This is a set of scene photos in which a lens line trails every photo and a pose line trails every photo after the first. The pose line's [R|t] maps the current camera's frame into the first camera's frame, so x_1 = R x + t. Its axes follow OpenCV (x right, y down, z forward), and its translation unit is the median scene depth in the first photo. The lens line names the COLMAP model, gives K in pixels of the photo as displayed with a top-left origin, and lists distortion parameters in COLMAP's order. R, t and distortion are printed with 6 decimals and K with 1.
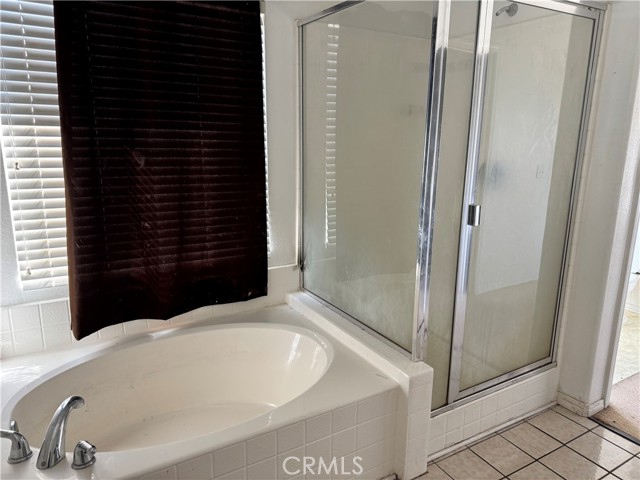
lens RADIAL K [[450.7, 0, 326.7], [0, 450.7, 243.1], [0, 0, 1]] dist [0.022946, -0.032306]
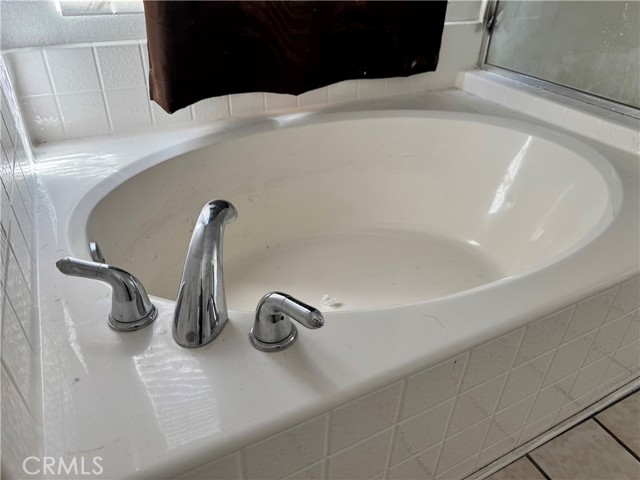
lens RADIAL K [[450.7, 0, 313.4], [0, 450.7, 241.9], [0, 0, 1]] dist [0.022946, -0.032306]
pose [[0.997519, 0.048577, -0.050951, -0.308711], [-0.028200, 0.938896, 0.343043, 0.154171], [0.064502, -0.340755, 0.937937, 0.391385]]
